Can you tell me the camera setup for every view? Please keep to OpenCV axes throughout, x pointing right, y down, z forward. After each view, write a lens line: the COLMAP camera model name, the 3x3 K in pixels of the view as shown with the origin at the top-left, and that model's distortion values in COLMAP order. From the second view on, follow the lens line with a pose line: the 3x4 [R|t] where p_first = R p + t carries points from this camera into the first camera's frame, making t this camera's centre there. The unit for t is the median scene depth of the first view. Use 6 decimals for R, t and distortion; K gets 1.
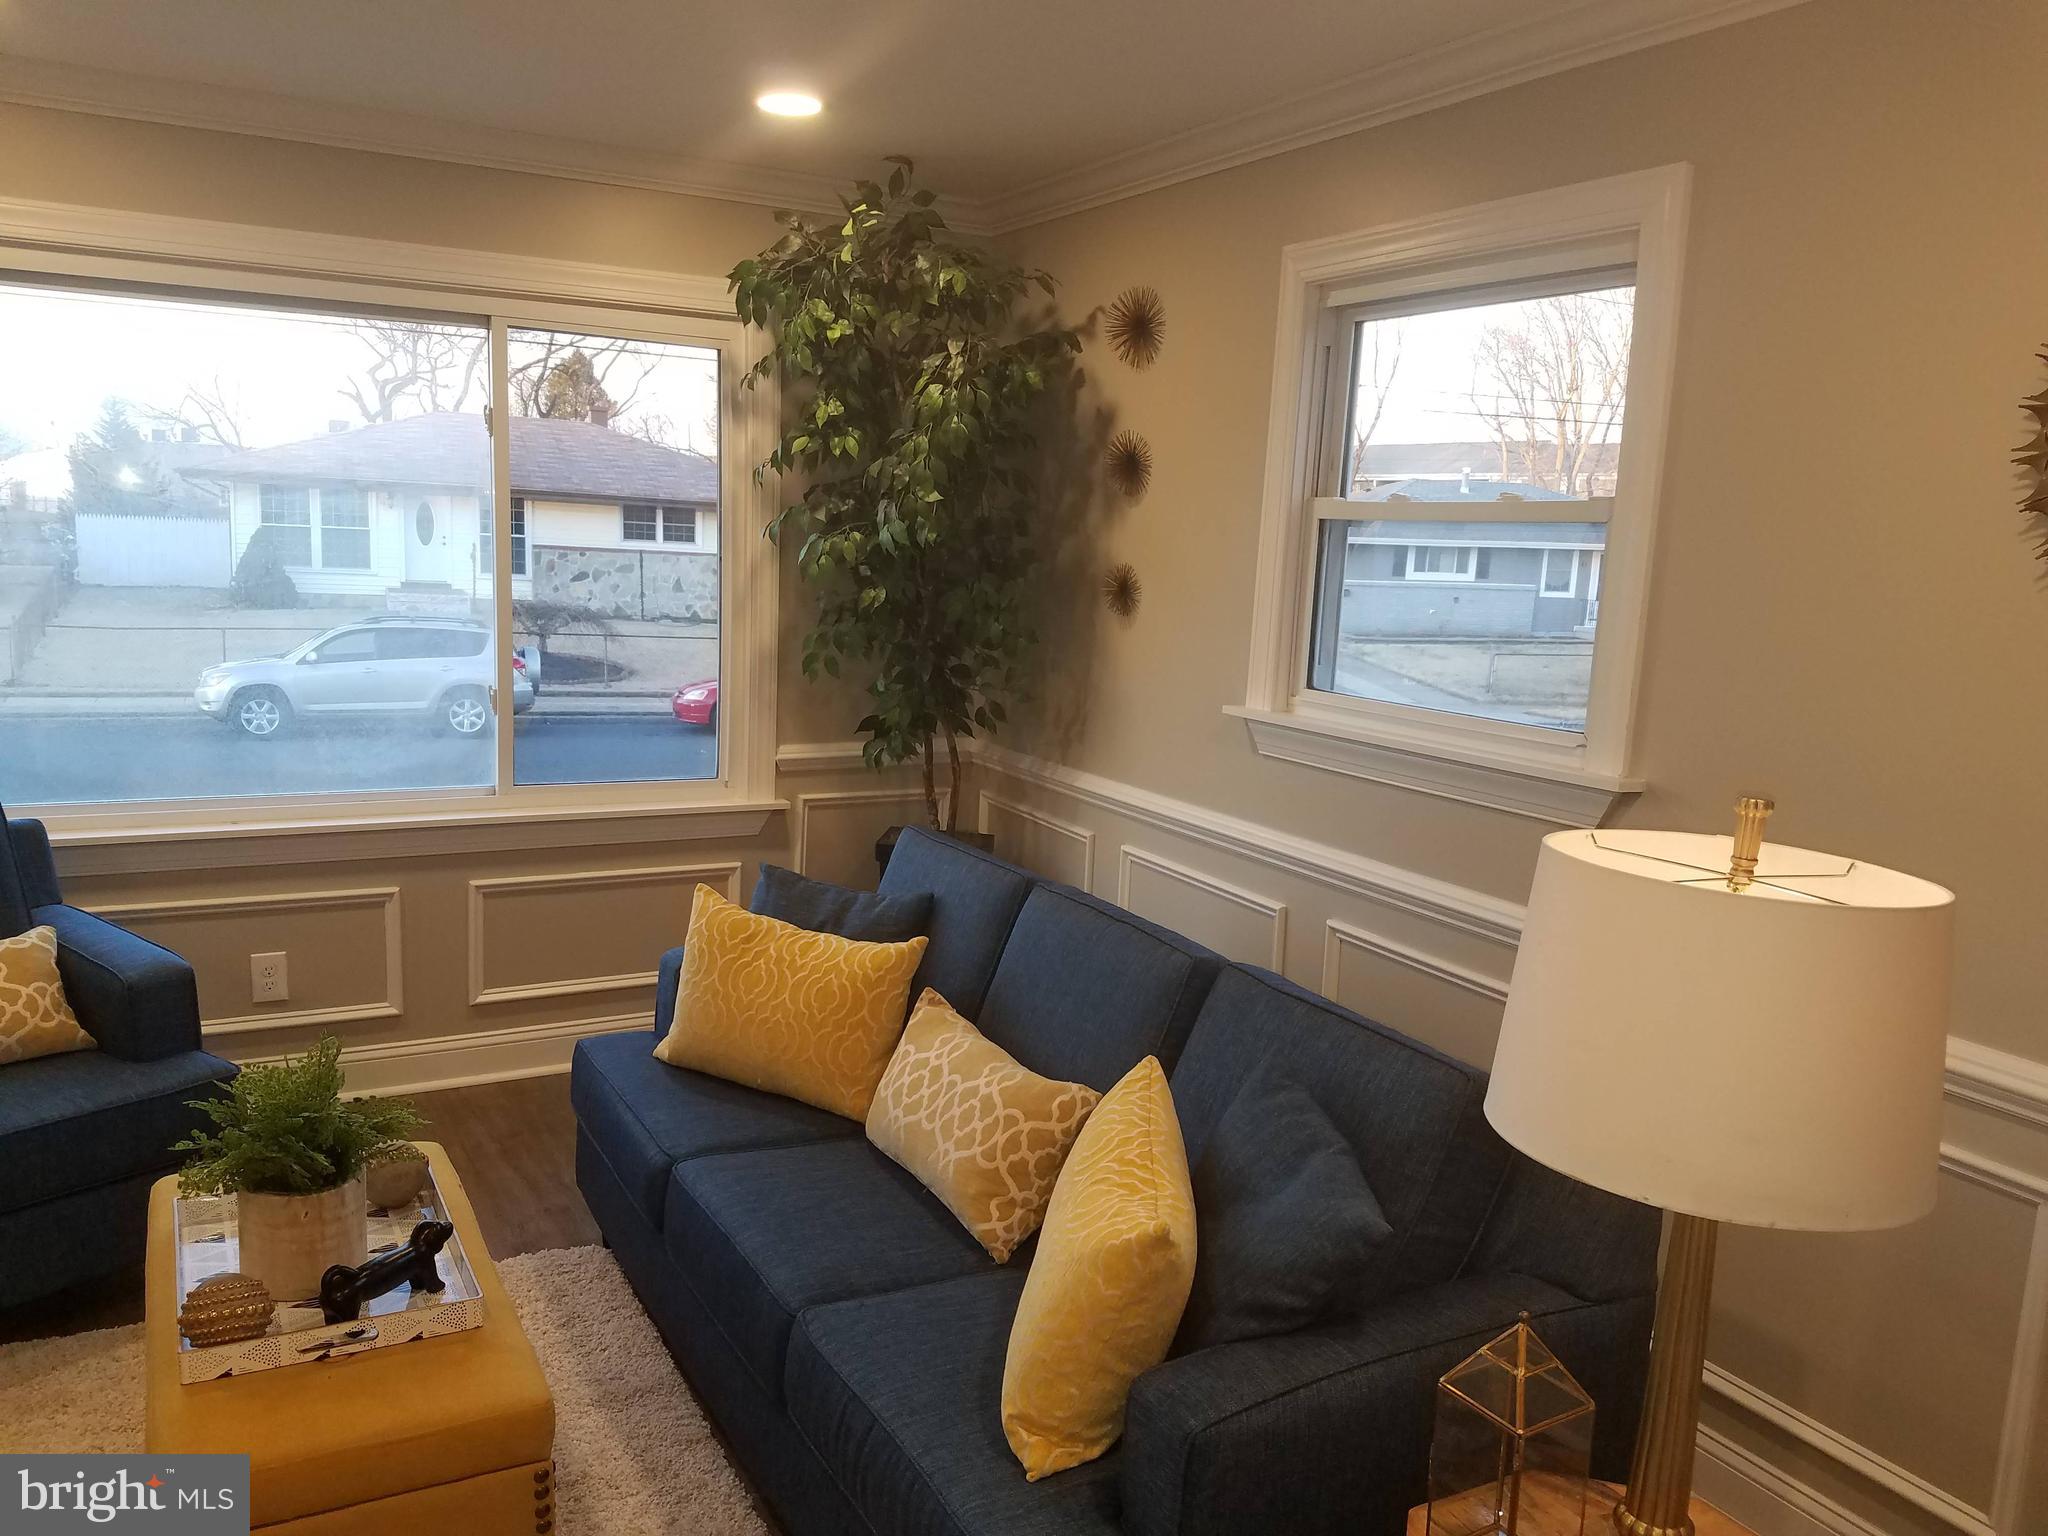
lens RADIAL K [[1583.0, 0, 1040.6], [0, 1583.0, 764.9], [0, 0, 1]] dist [0.103349, -0.168221]
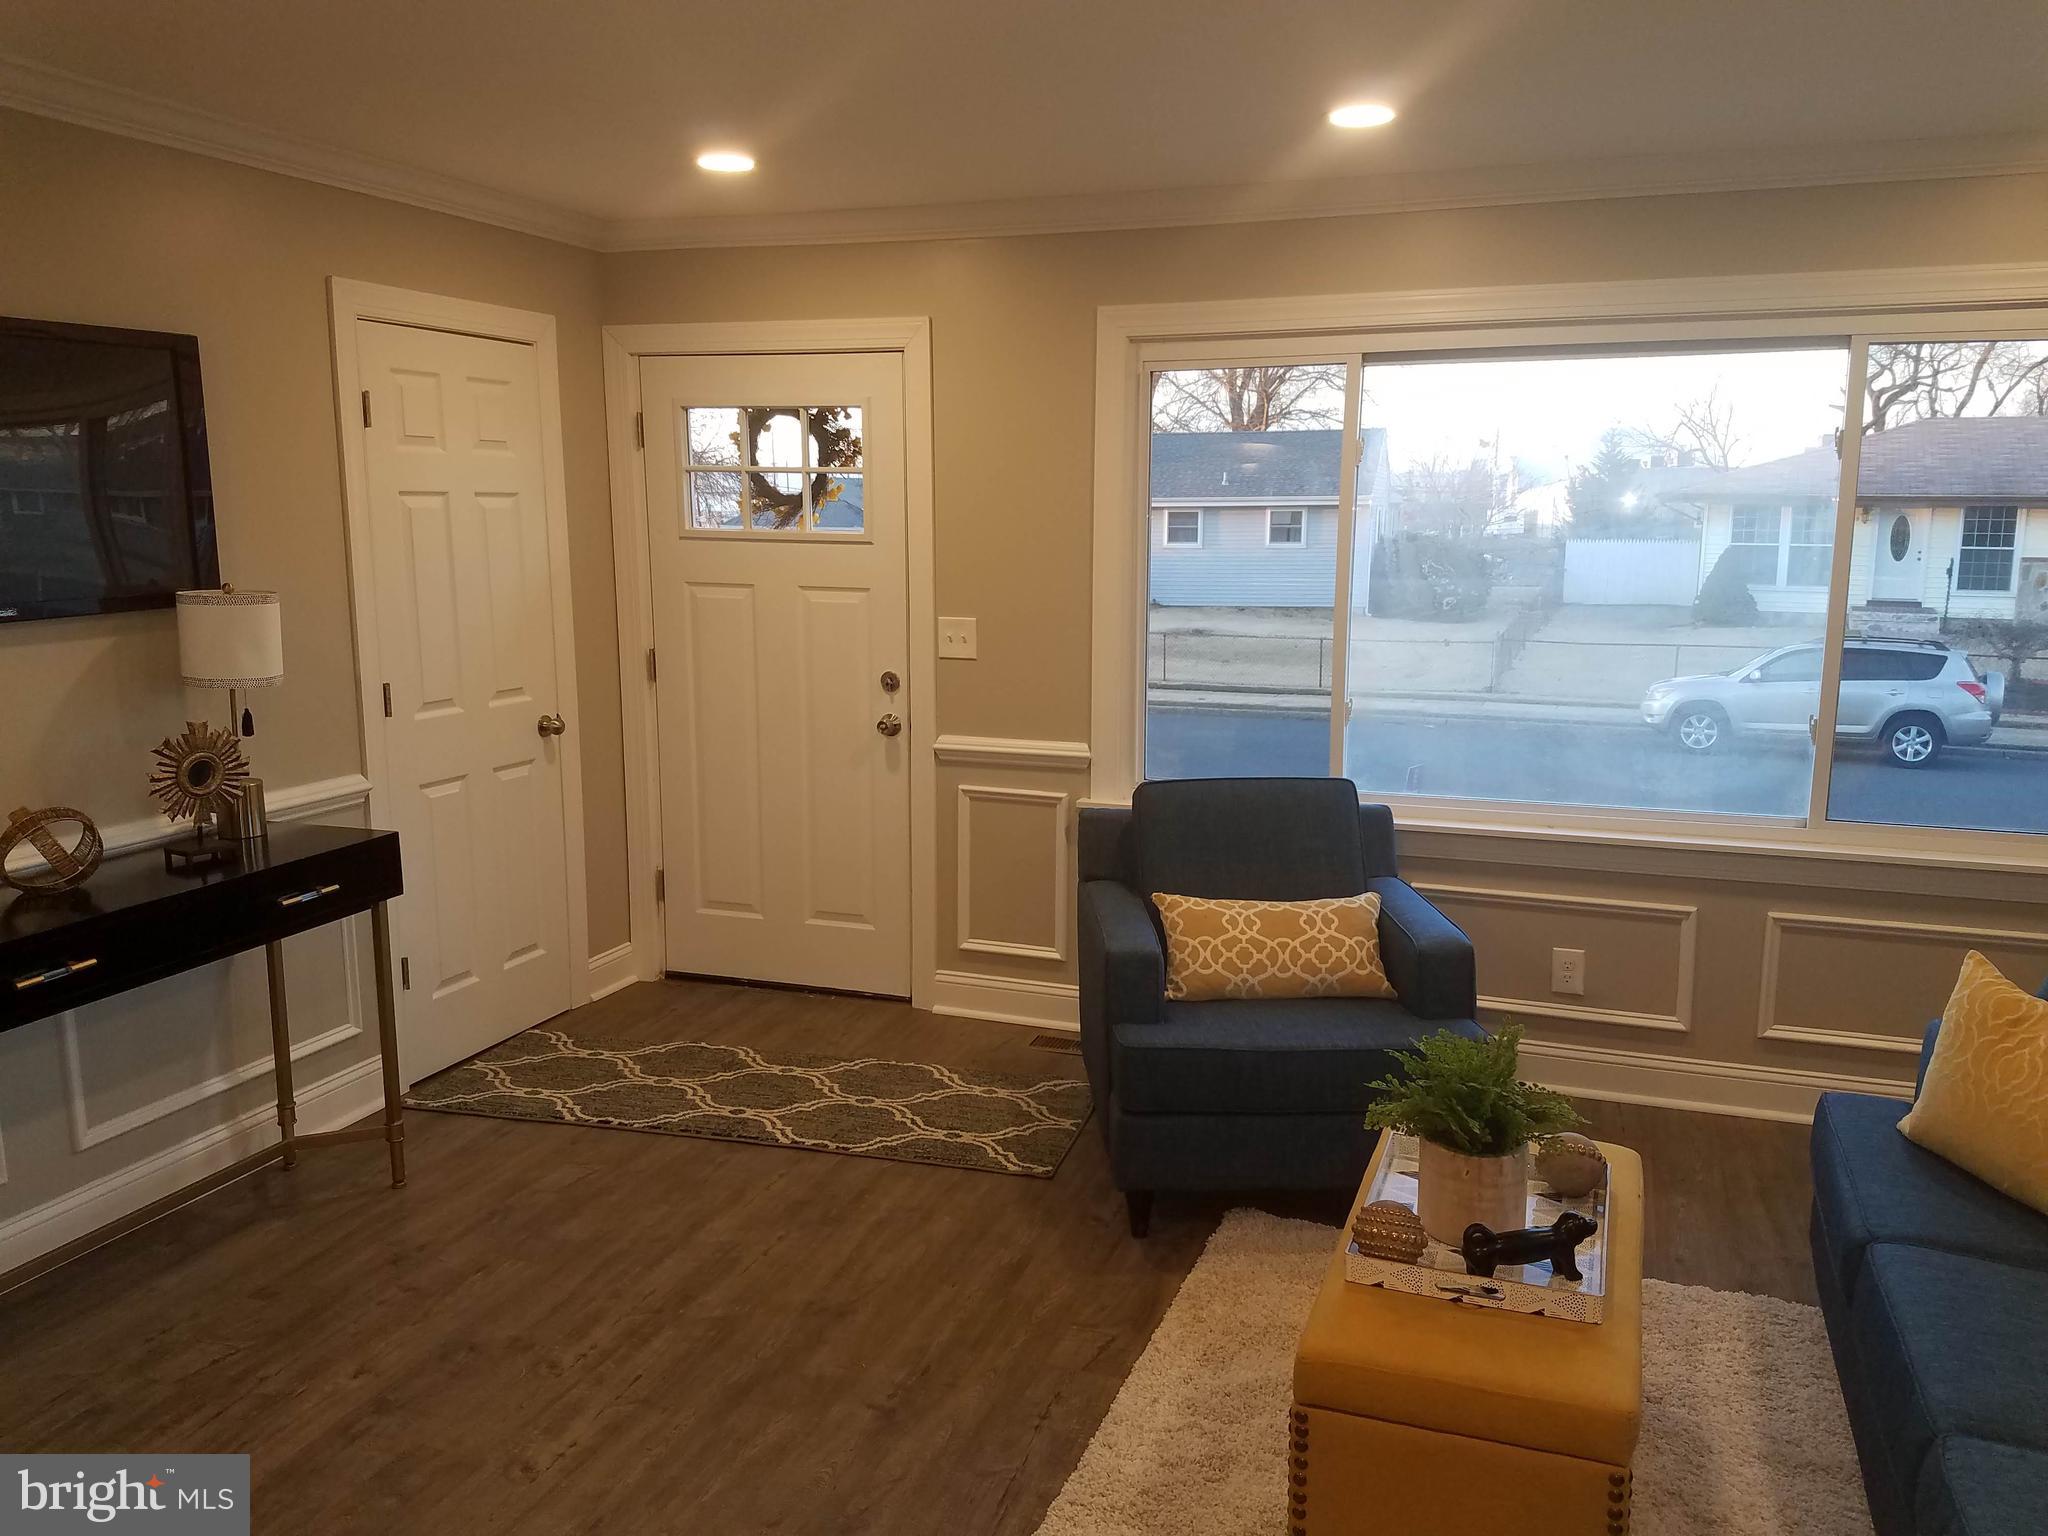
lens RADIAL K [[1583.0, 0, 1031.5], [0, 1583.0, 769.8], [0, 0, 1]] dist [0.103349, -0.168221]
pose [[0.647666, 0.081914, -0.757508, 0.110877], [-0.087444, 0.995626, 0.032899, -0.009103], [0.756890, 0.044932, 0.651996, 0.009434]]
